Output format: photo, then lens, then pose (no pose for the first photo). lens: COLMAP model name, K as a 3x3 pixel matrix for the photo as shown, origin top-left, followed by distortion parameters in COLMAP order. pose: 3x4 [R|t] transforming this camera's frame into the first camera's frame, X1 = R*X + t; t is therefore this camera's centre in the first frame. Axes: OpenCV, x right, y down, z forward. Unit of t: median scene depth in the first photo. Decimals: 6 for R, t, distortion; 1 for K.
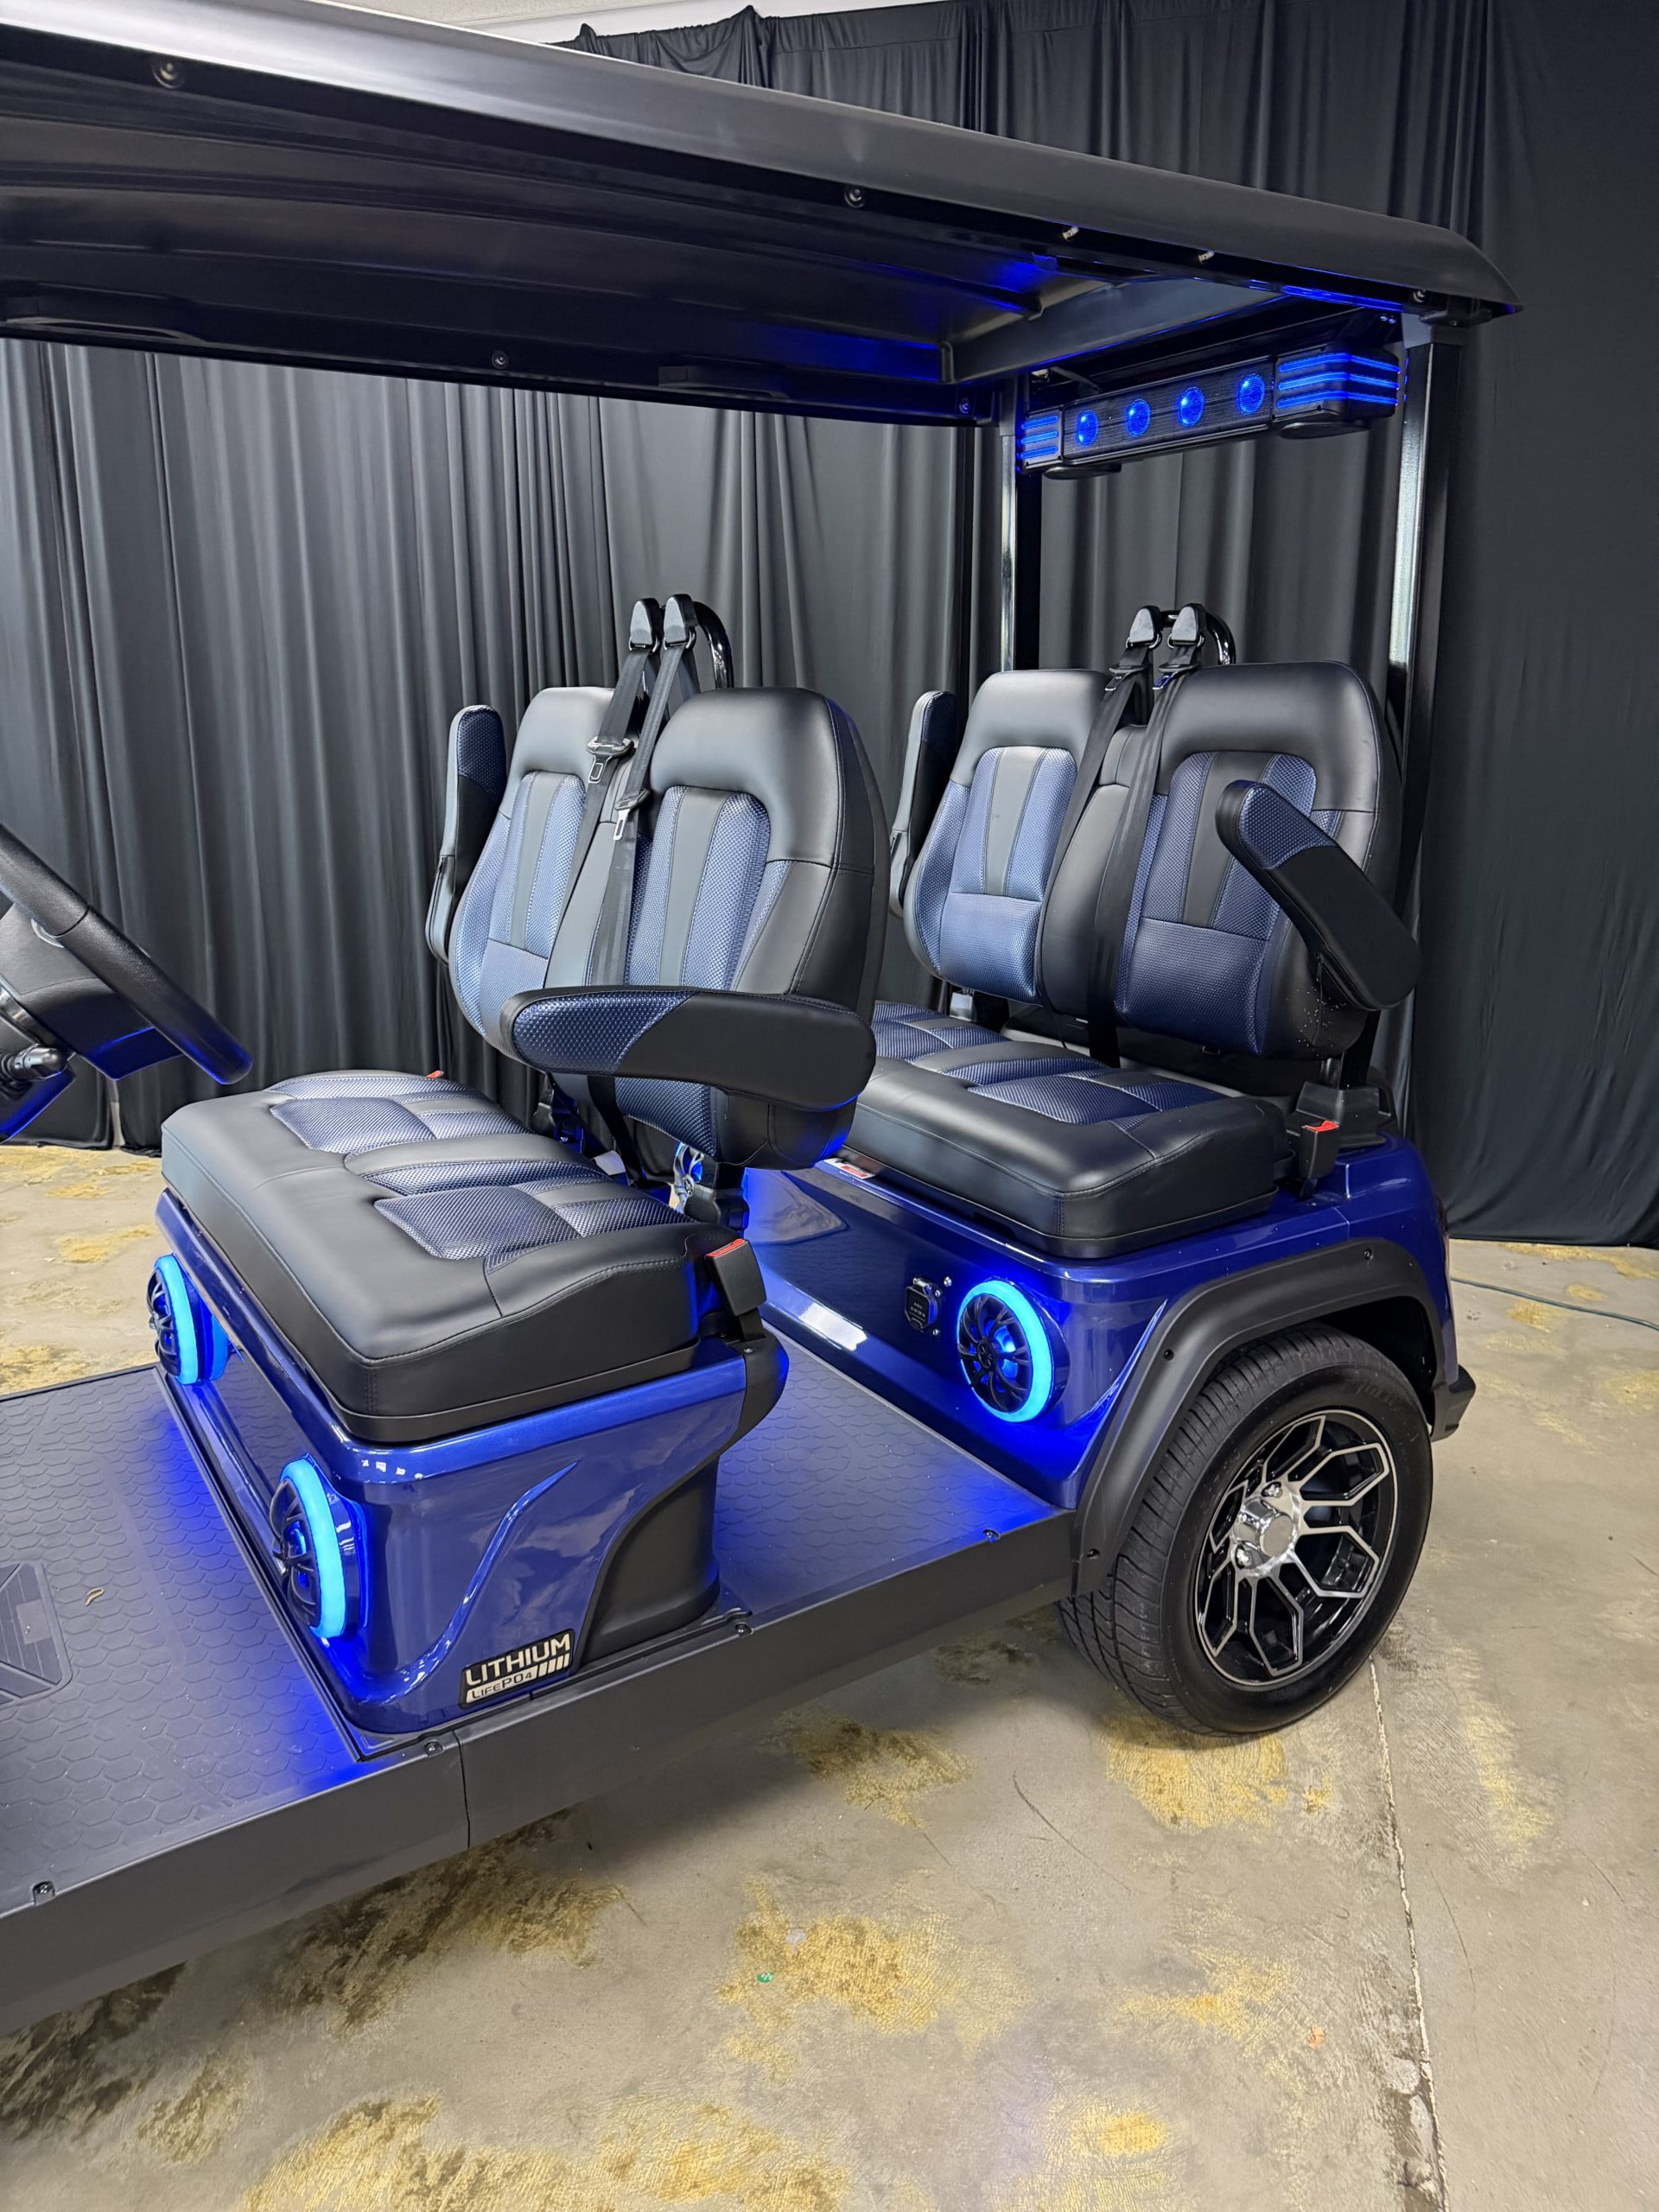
lens RADIAL K [[1594.7, 0, 848.7], [0, 1594.7, 1087.9], [0, 0, 1]] dist [0.023060, -0.036128]
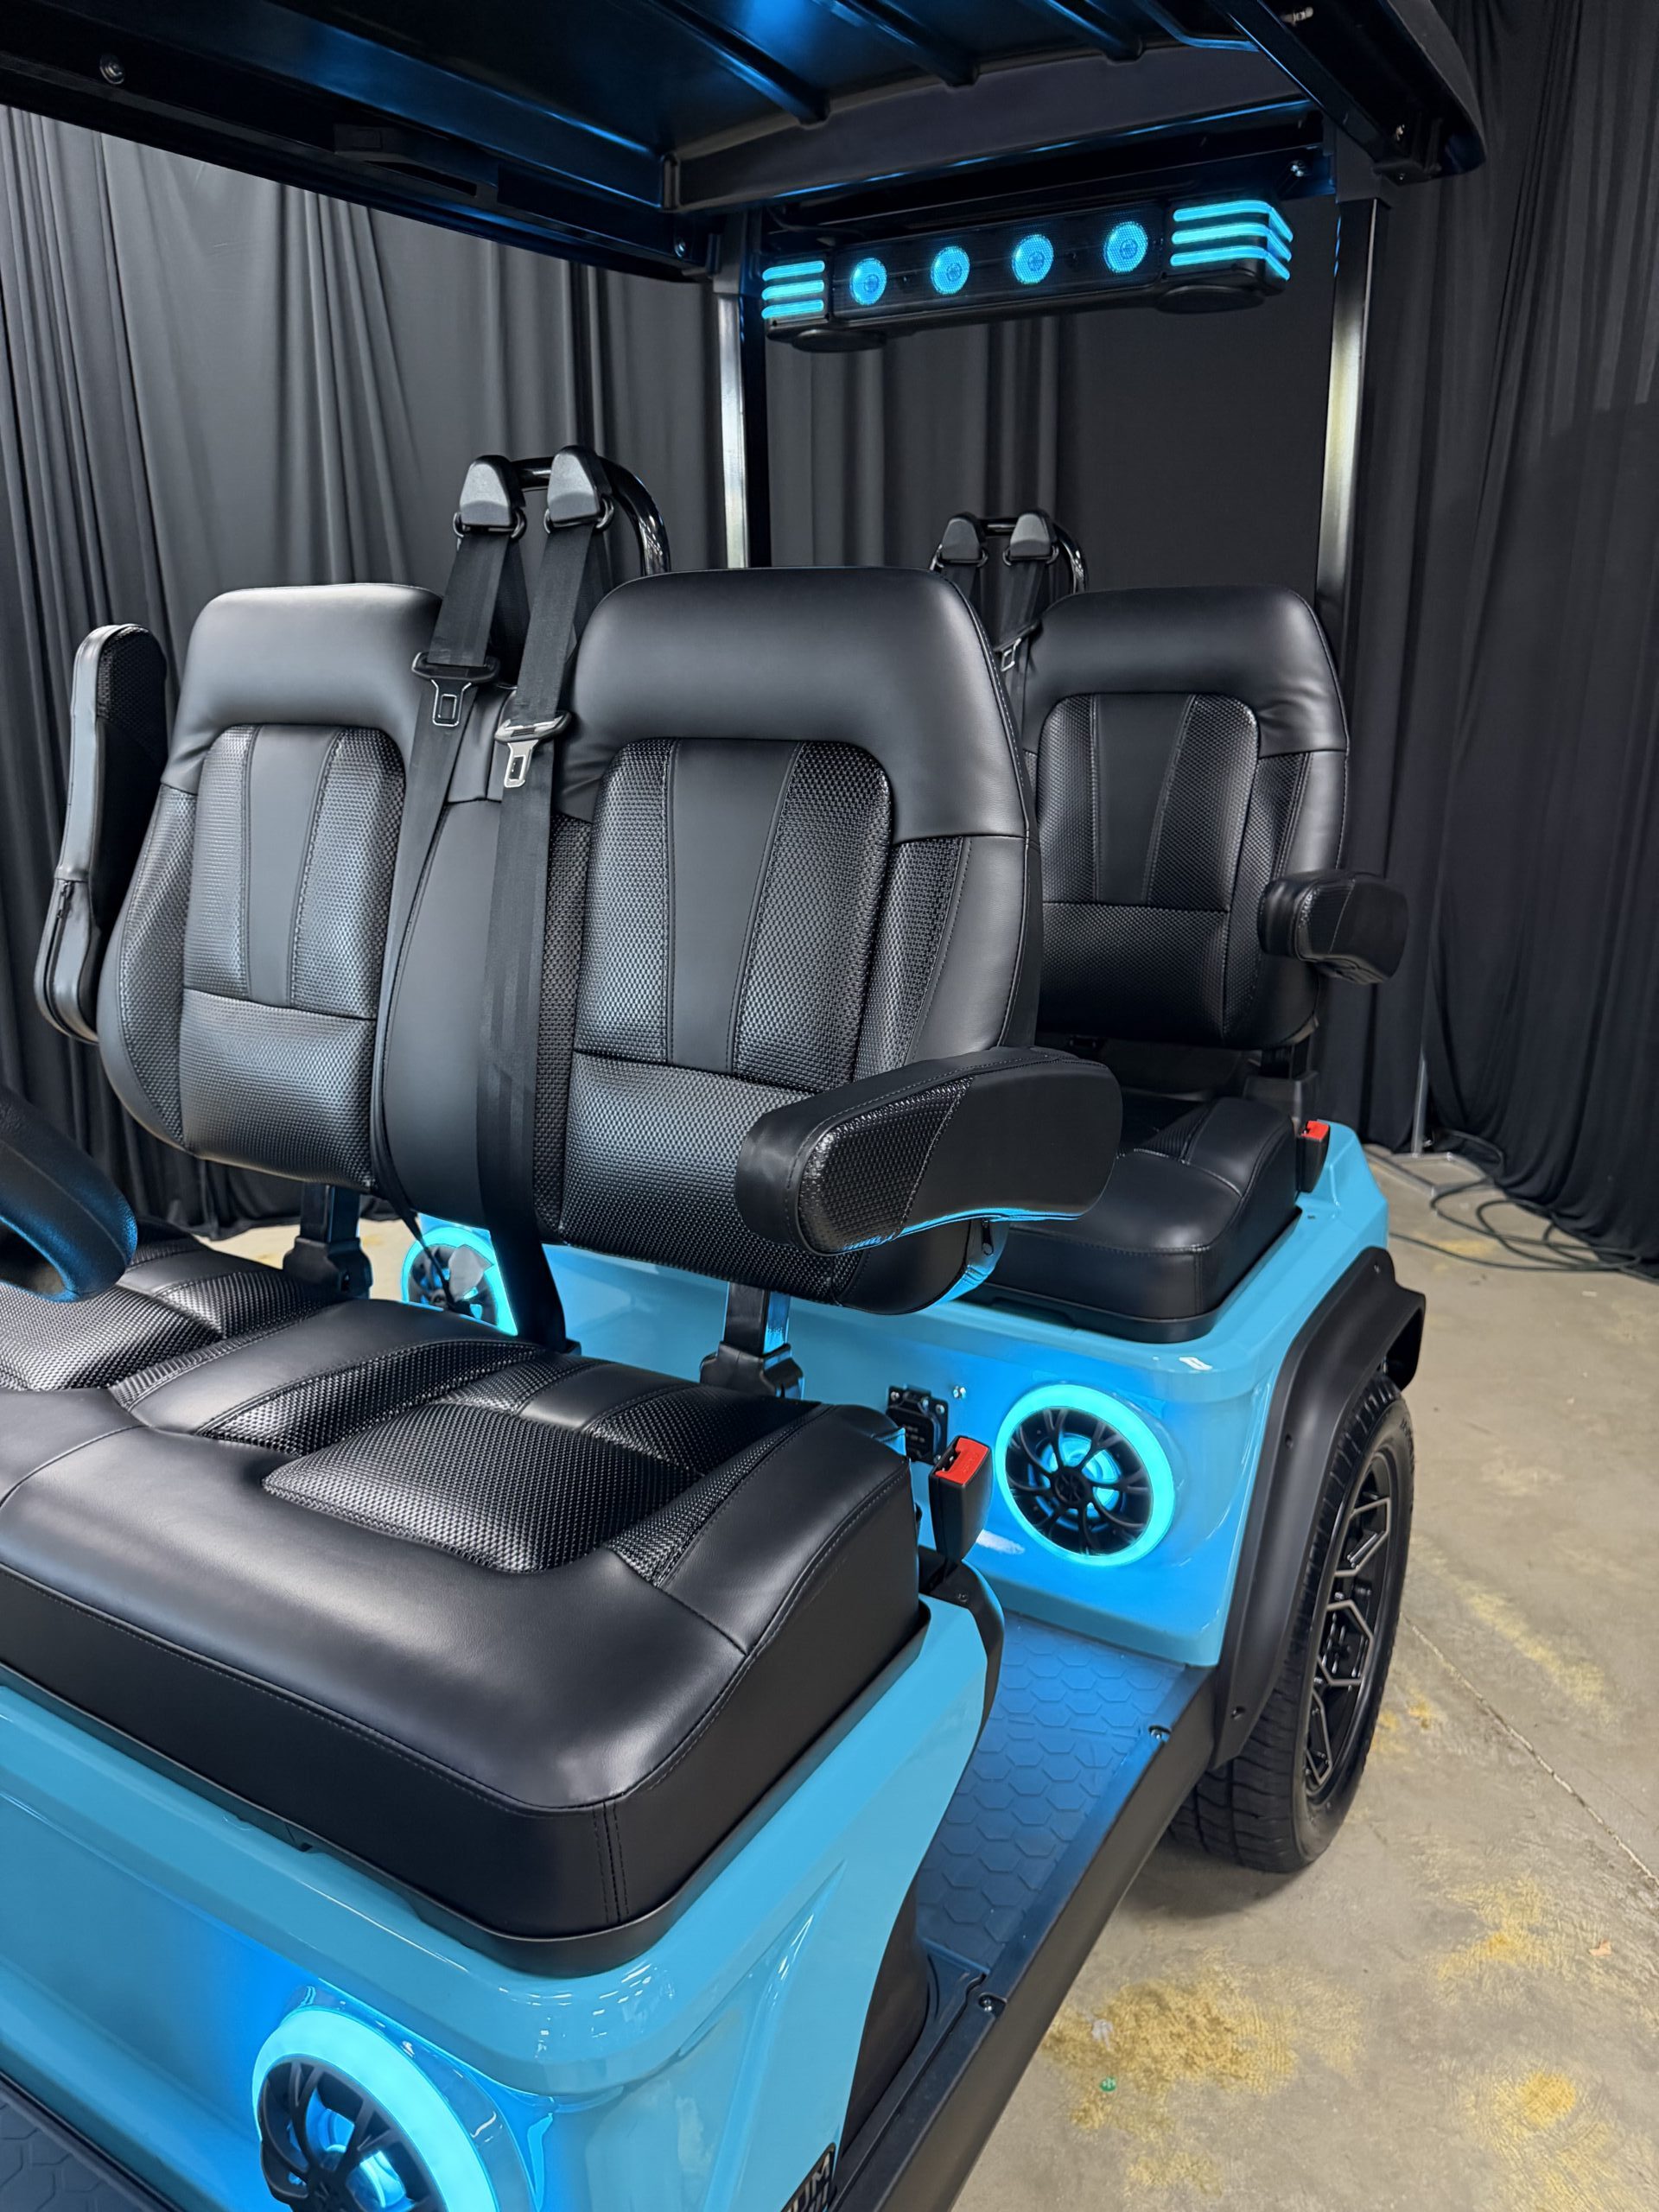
lens RADIAL K [[1594.7, 0, 850.6], [0, 1594.7, 1083.7], [0, 0, 1]] dist [0.023060, -0.036128]
pose [[0.897917, -0.111362, 0.425846, -0.489760], [0.105163, 0.993724, 0.038125, -0.038328], [-0.427419, 0.010550, 0.903992, 0.259853]]
